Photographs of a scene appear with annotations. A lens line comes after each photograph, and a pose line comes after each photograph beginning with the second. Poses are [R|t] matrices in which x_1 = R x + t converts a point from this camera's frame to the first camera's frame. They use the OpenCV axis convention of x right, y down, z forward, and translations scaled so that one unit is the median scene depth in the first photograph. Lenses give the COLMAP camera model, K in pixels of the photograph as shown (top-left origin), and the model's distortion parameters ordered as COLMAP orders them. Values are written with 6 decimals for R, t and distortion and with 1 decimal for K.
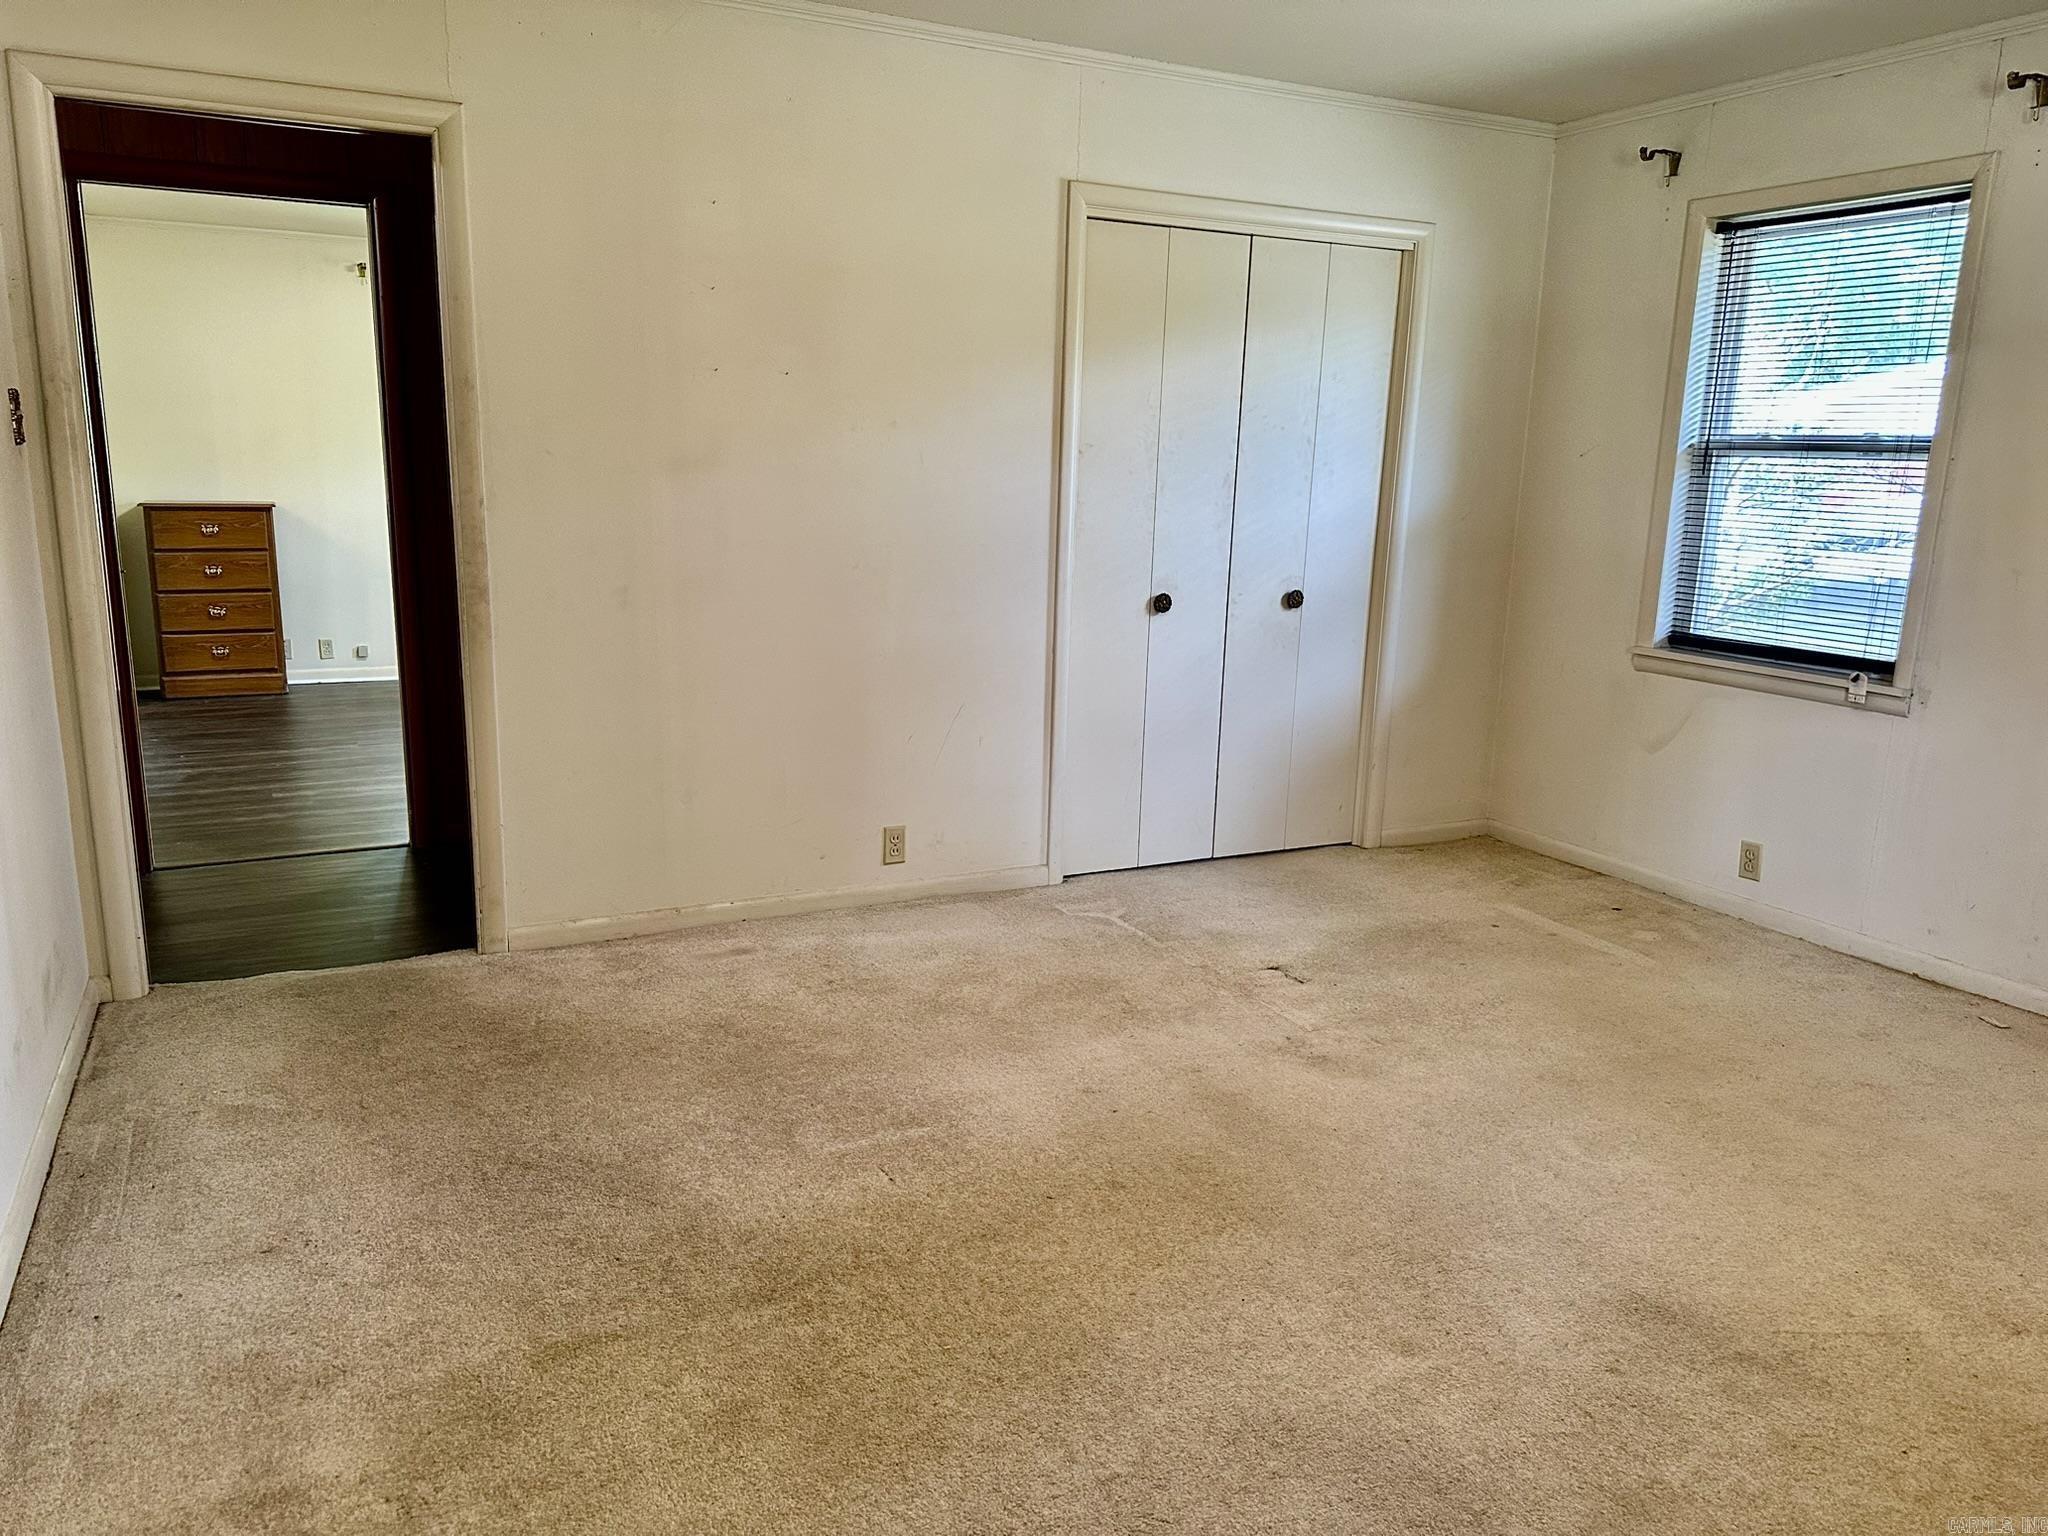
lens RADIAL K [[1435.4, 0, 1013.8], [0, 1435.4, 769.3], [0, 0, 1]] dist [0.071178, -0.087352]
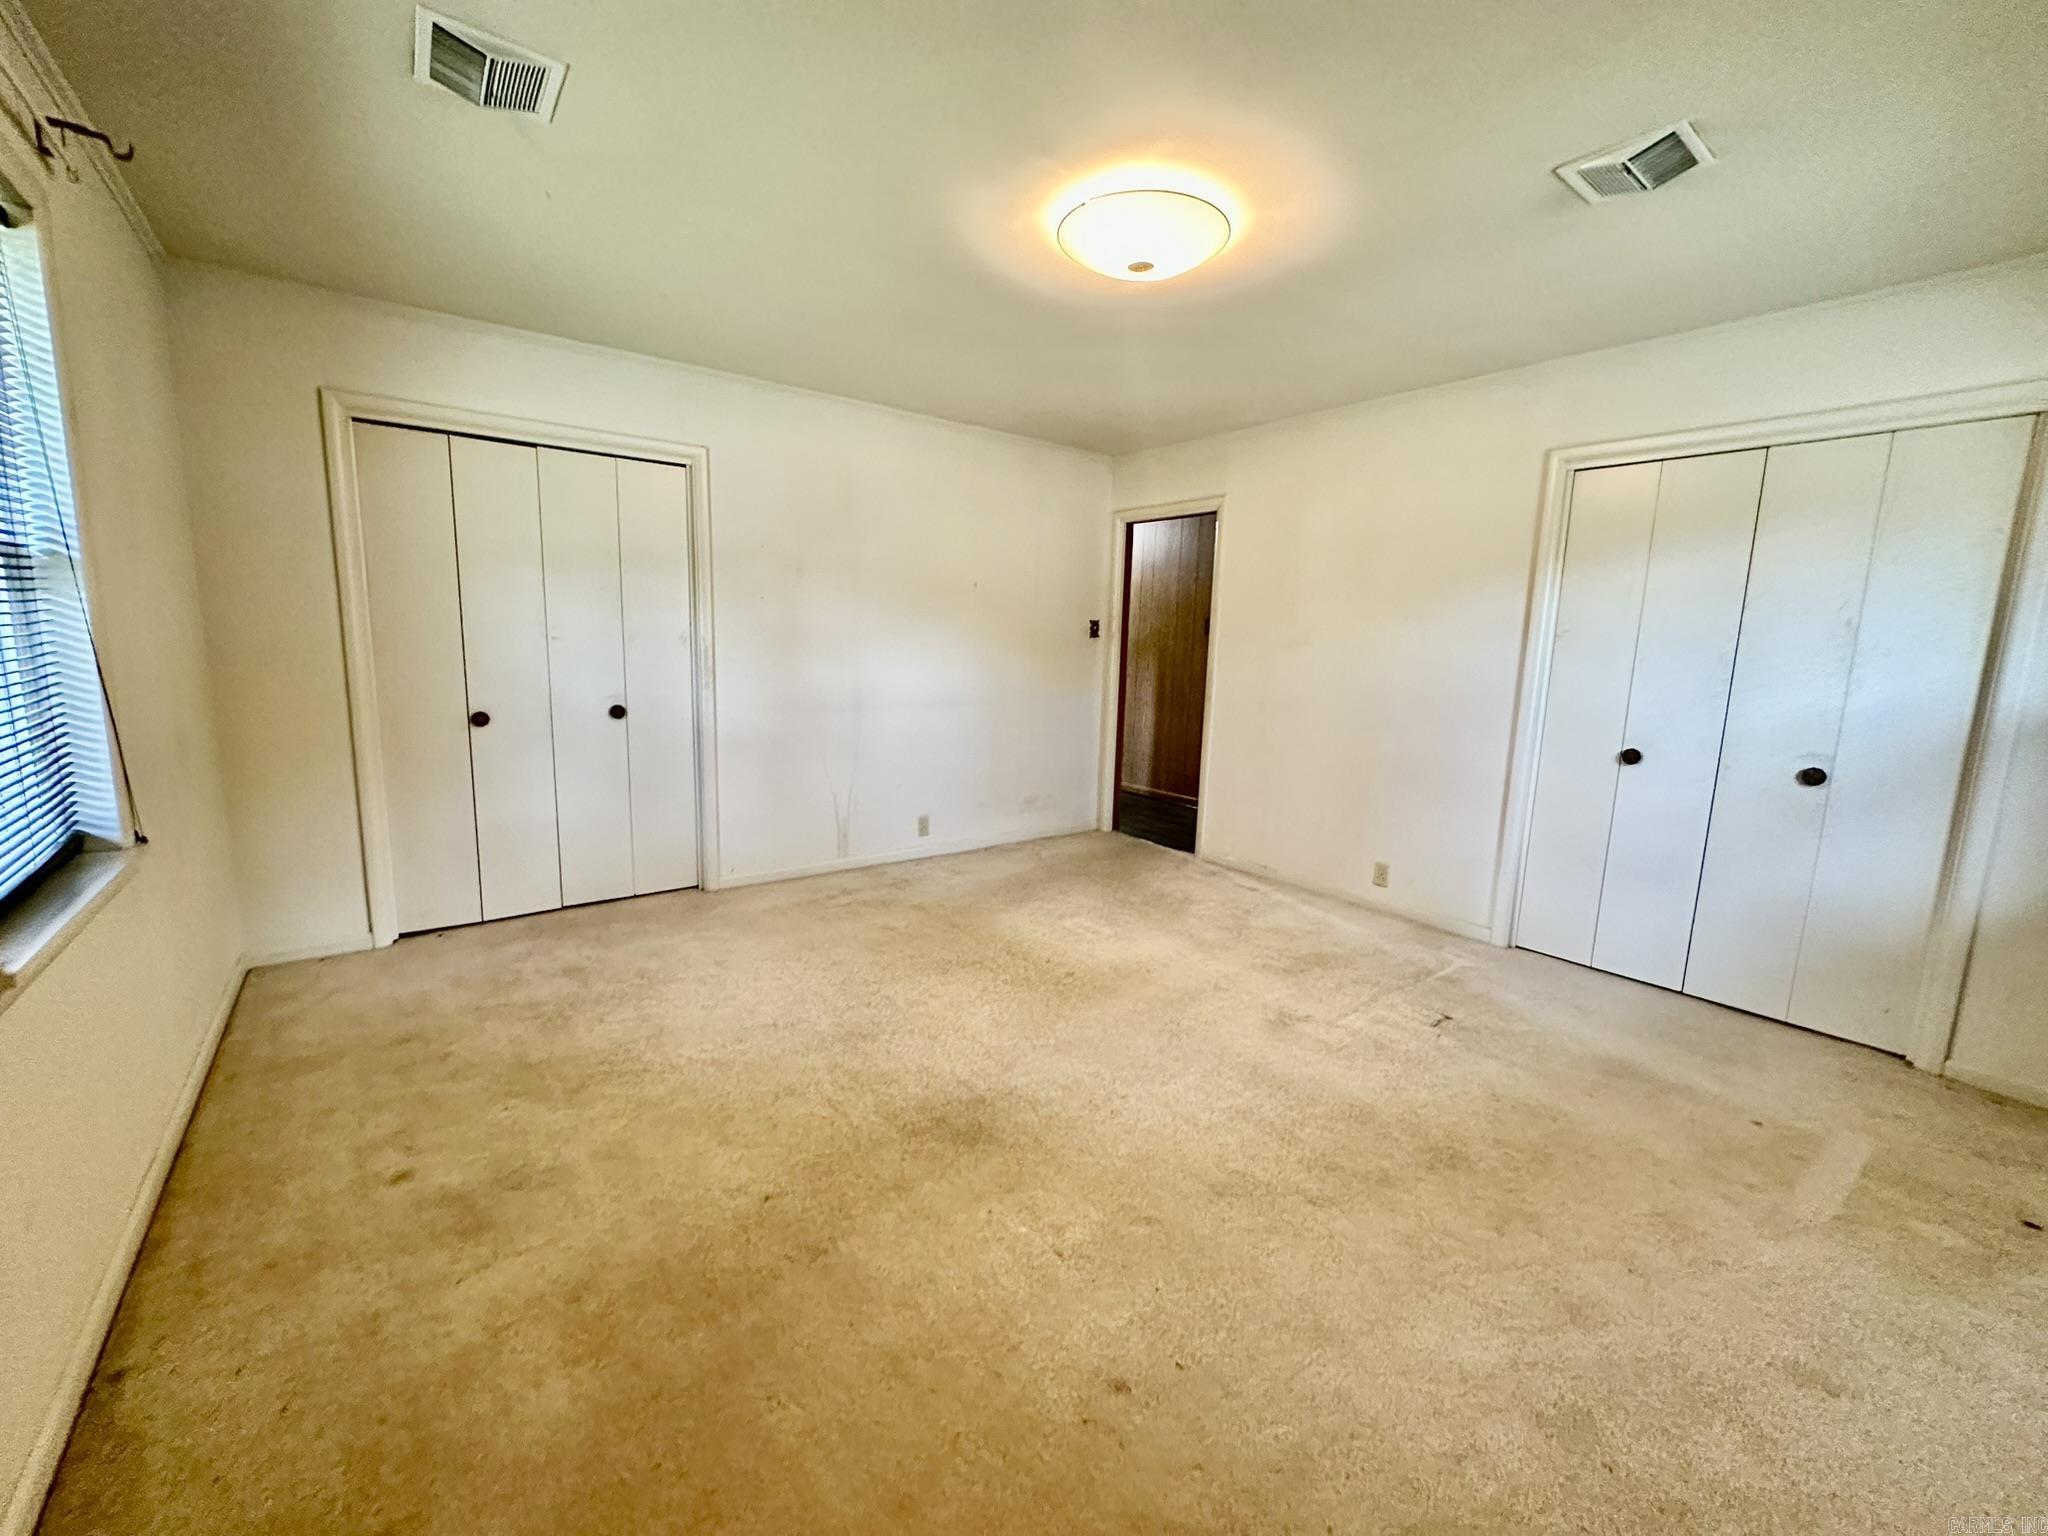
lens RADIAL K [[819.3, 0, 1025.5], [0, 819.3, 758.5], [0, 0, 1]] dist [0.000424, 0.000010]
pose [[0.200968, 0.122154, -0.971952, 0.758431], [-0.229224, 0.970513, 0.074577, -0.054263], [0.952401, 0.207807, 0.223043, 0.399174]]
